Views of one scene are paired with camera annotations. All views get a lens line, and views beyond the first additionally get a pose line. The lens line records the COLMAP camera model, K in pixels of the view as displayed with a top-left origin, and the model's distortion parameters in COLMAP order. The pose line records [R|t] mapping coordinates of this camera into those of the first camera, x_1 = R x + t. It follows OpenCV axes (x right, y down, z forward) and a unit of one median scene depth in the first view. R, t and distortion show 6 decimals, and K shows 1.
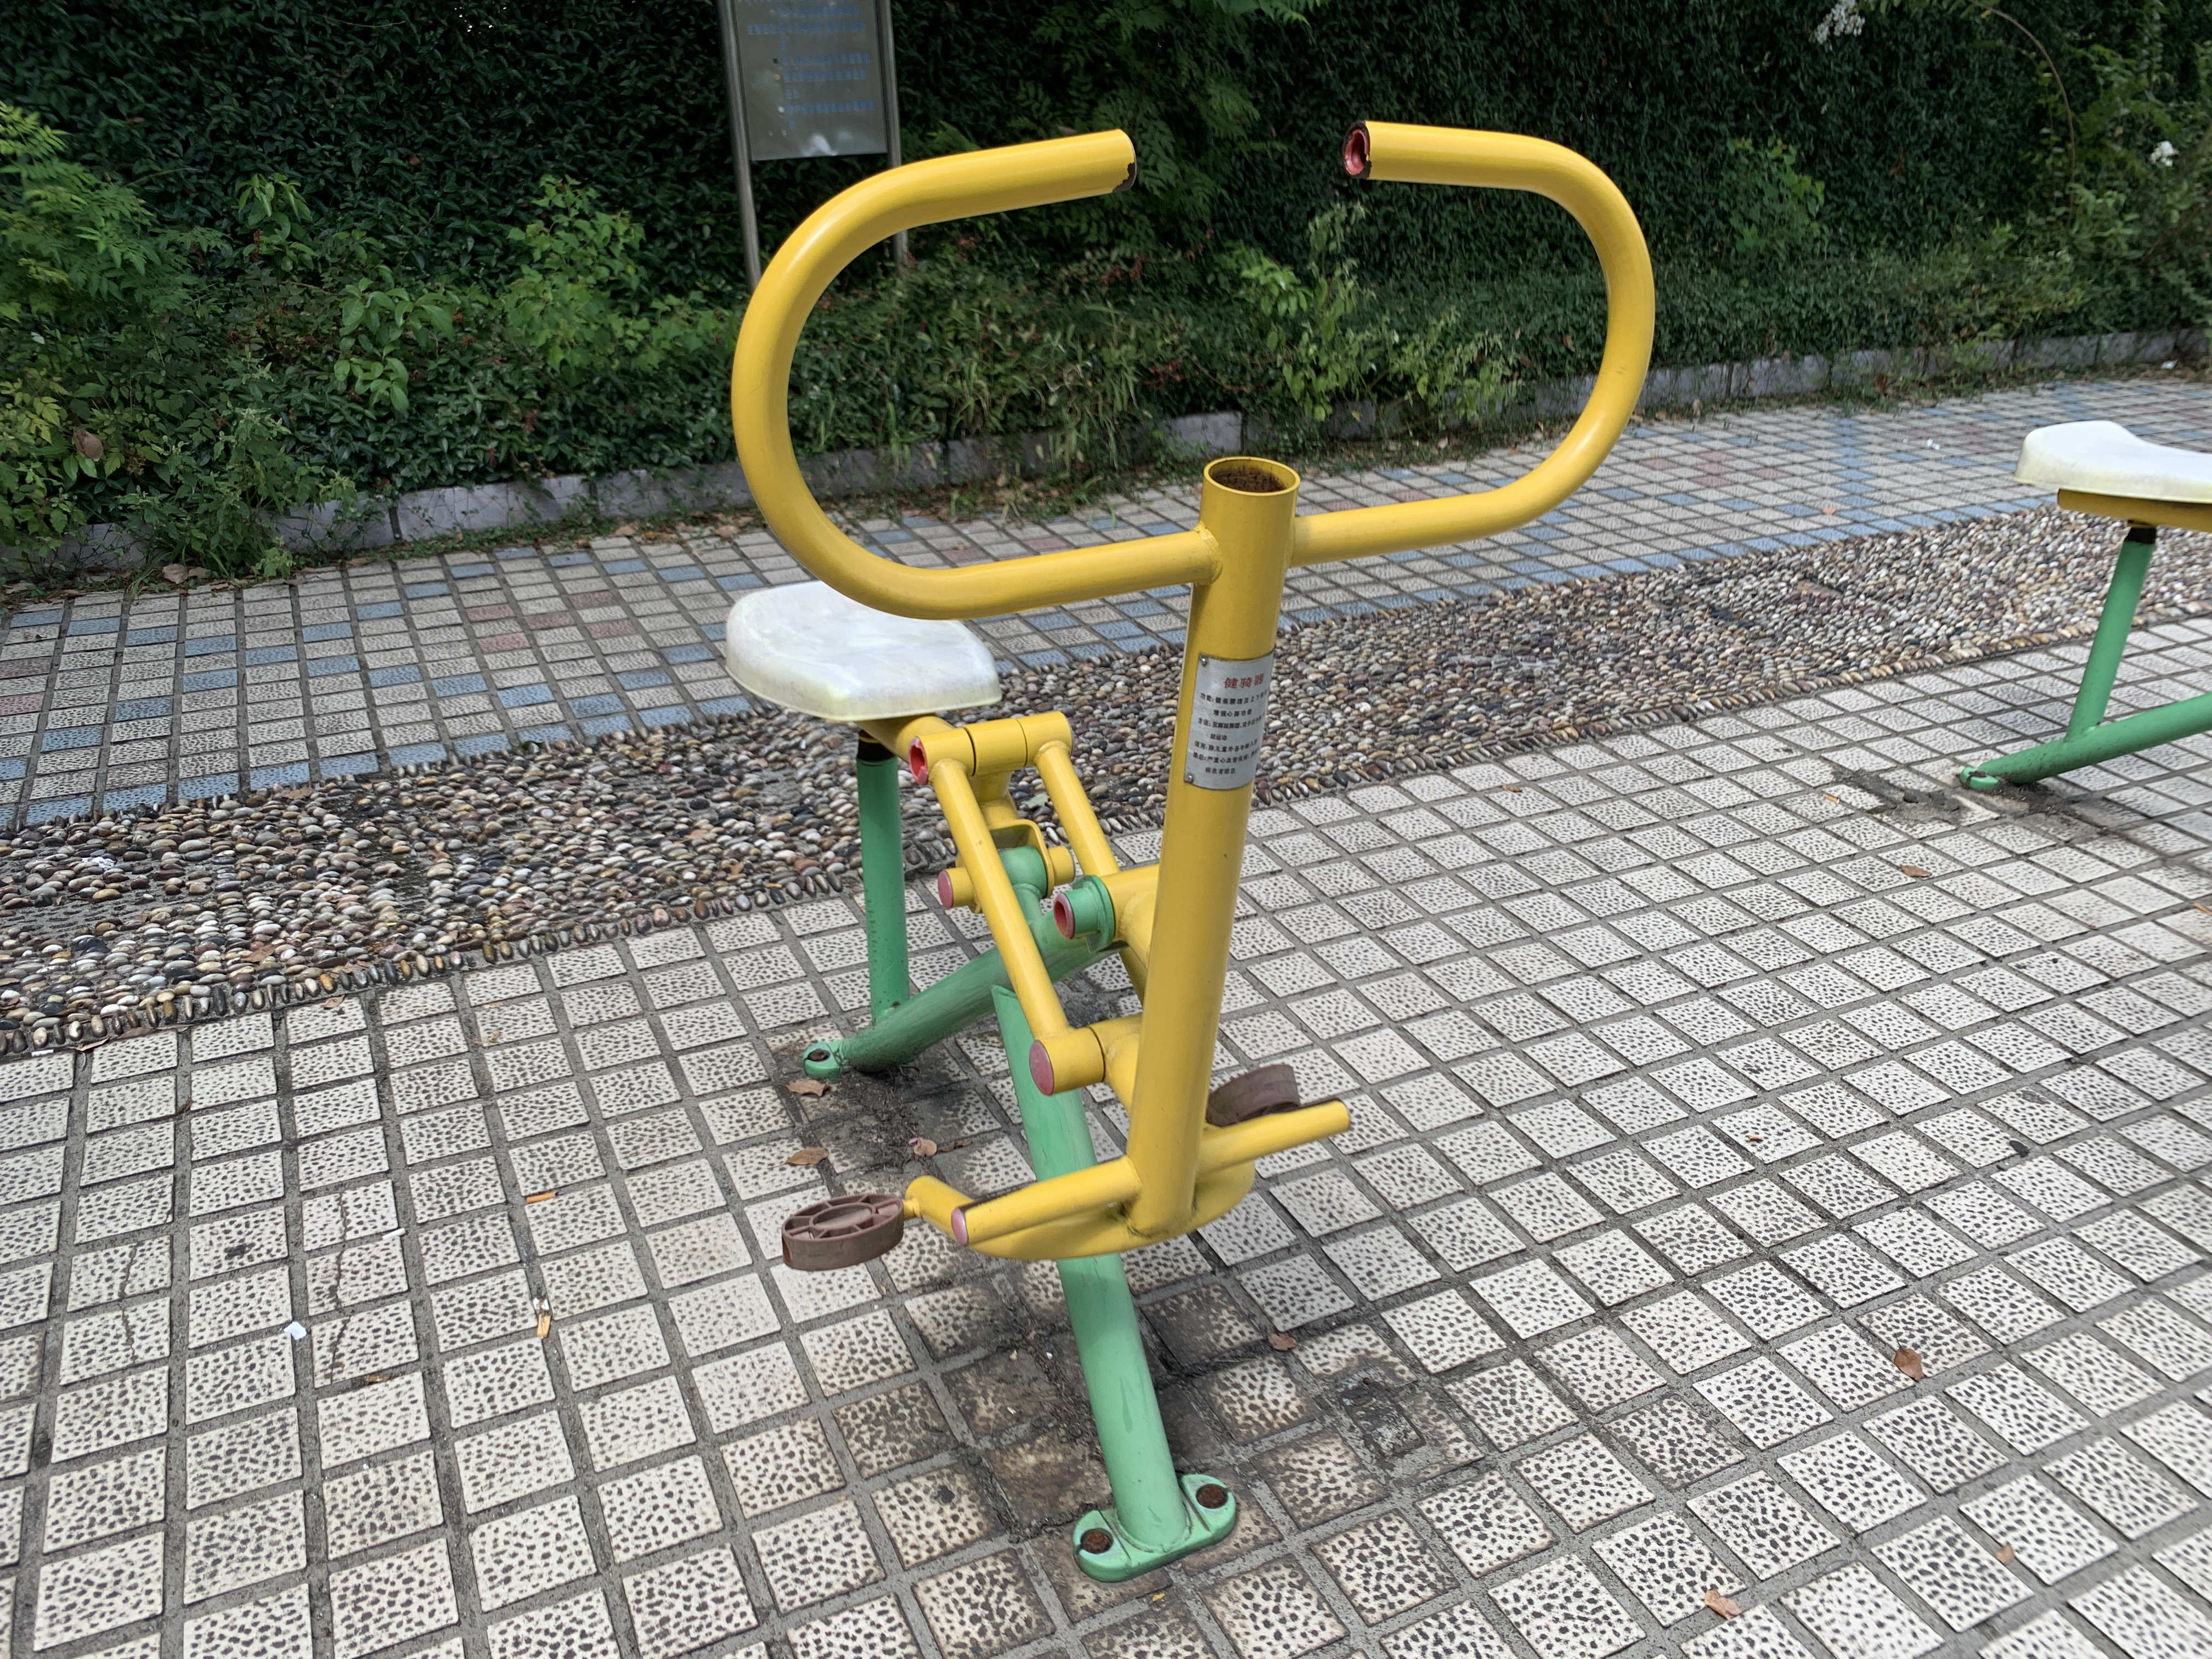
lens RADIAL K [[1684.0, 0, 1120.3], [0, 1684.0, 827.5], [0, 0, 1]] dist [0.027849, -0.010561]
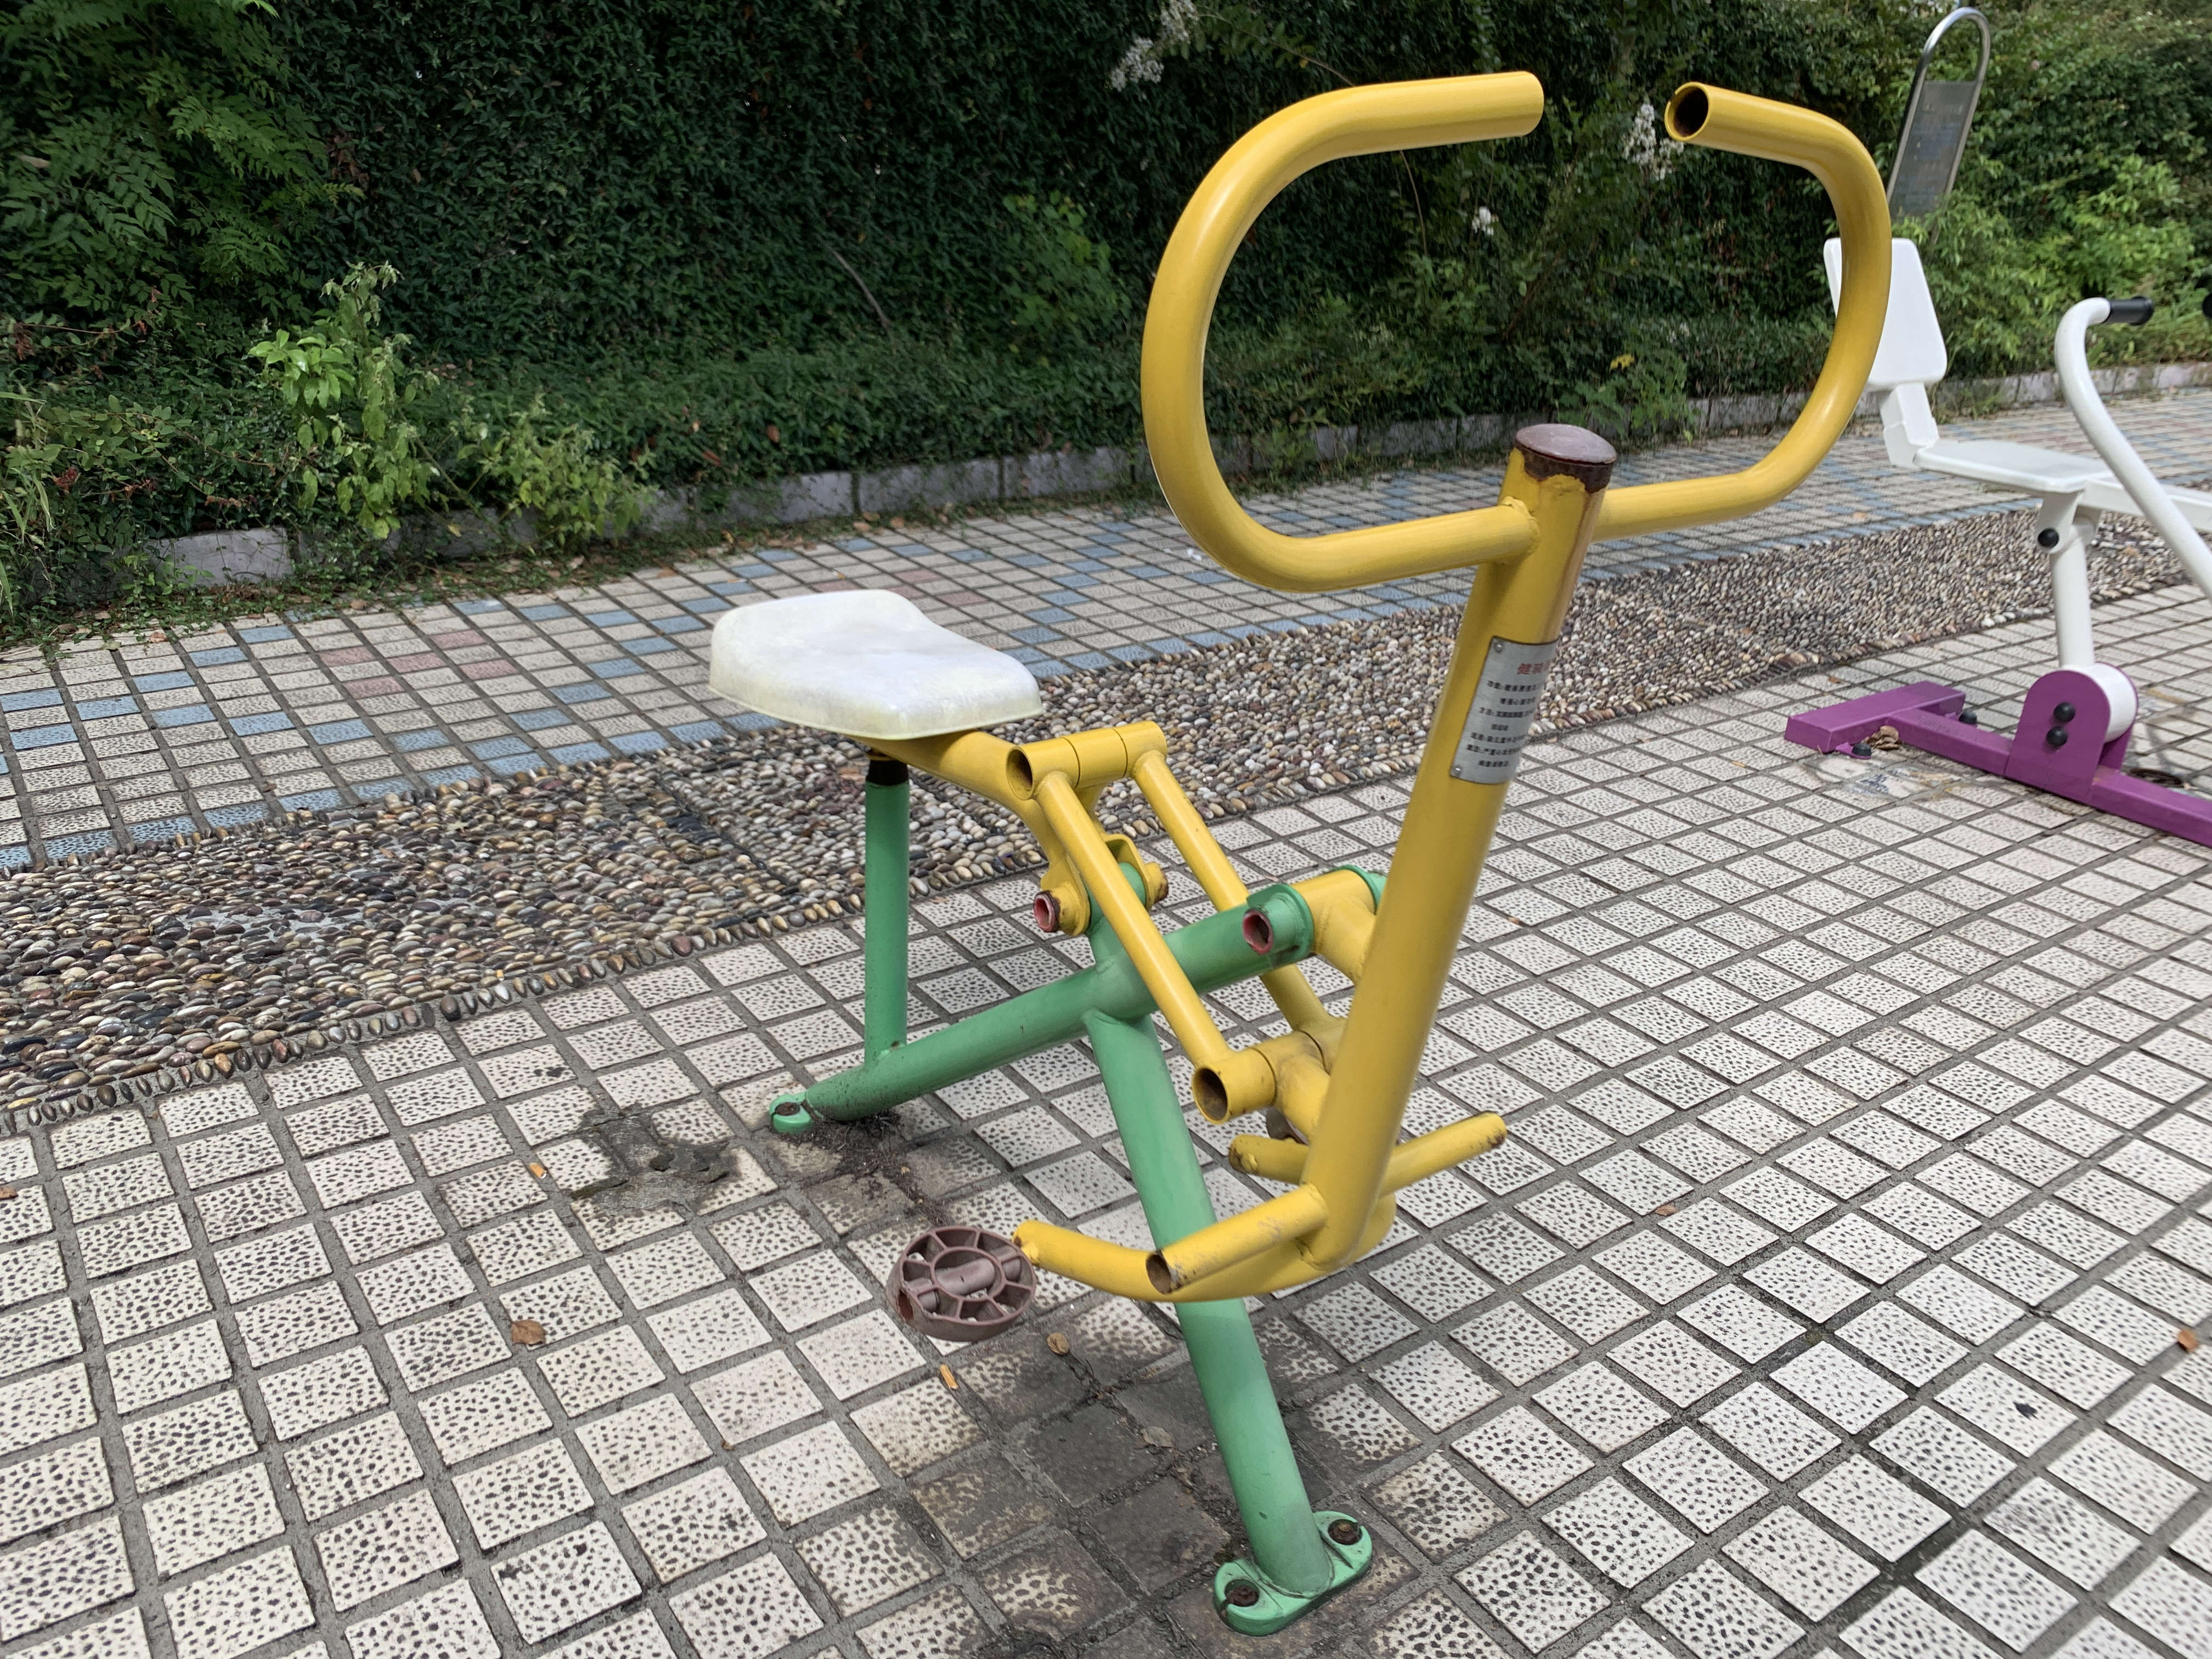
lens RADIAL K [[1684.0, 0, 1100.1], [0, 1684.0, 820.4], [0, 0, 1]] dist [0.027849, -0.010561]
pose [[0.988072, -0.042433, 0.148032, 0.403394], [0.048070, 0.998241, -0.034712, -0.087495], [-0.146299, 0.041414, 0.988373, 0.241517]]
